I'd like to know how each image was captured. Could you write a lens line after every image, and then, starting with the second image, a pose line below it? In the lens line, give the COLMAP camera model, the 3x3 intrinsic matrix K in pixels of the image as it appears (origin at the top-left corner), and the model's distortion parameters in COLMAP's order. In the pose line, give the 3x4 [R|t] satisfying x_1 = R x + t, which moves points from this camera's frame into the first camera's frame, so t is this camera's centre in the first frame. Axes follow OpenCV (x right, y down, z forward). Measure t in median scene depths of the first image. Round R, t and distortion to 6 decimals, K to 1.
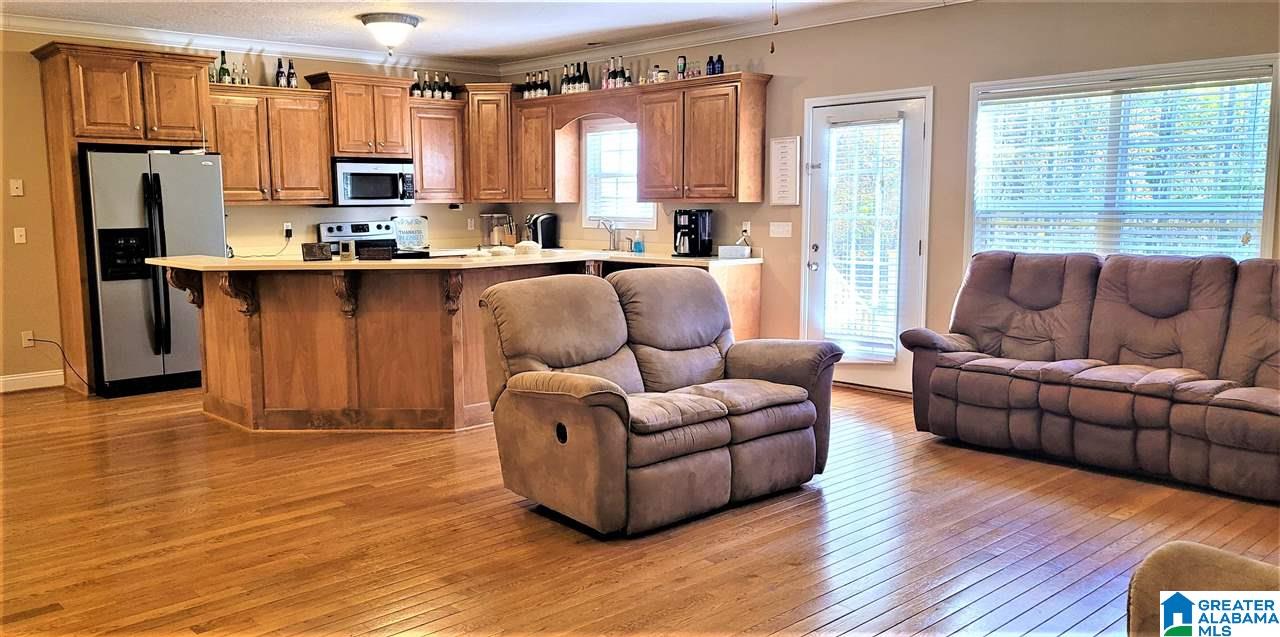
lens RADIAL K [[999.4, 0, 593.5], [0, 999.4, 313.9], [0, 0, 1]] dist [0.054908, -0.005648]
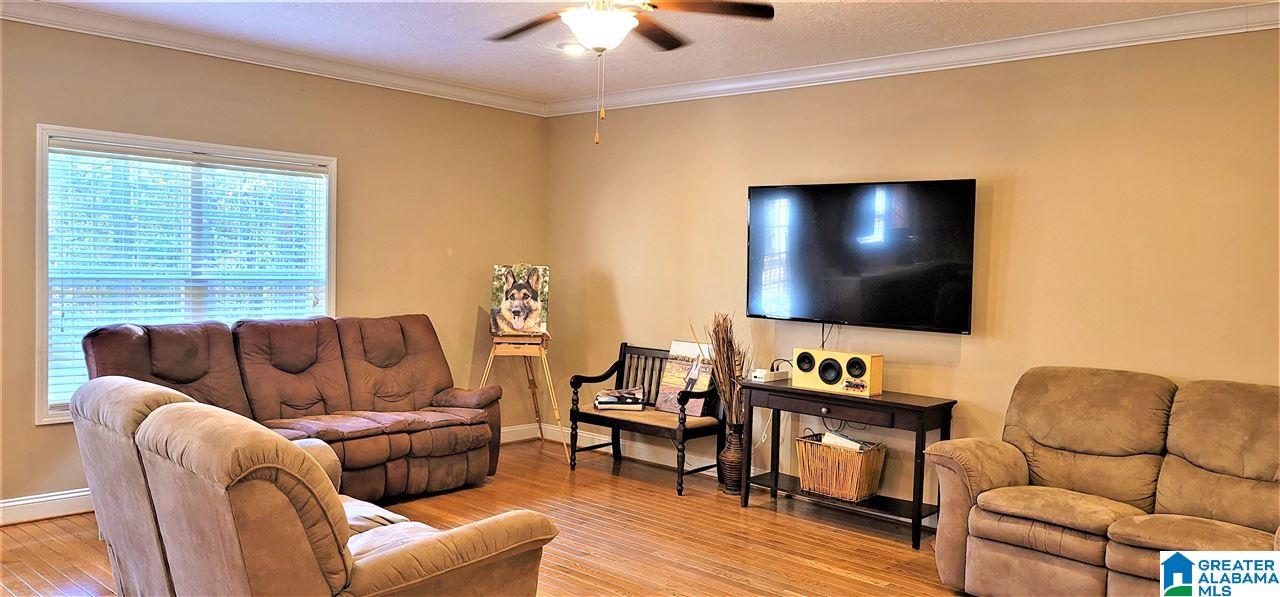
lens RADIAL K [[937.0, 0, 649.5], [0, 937.0, 305.9], [0, 0, 1]] dist [0.065745, -0.036982]
pose [[-0.114694, -0.042080, 0.992509, -0.401844], [0.087865, 0.994757, 0.052329, -0.068700], [-0.989507, 0.093209, -0.110396, 0.534092]]
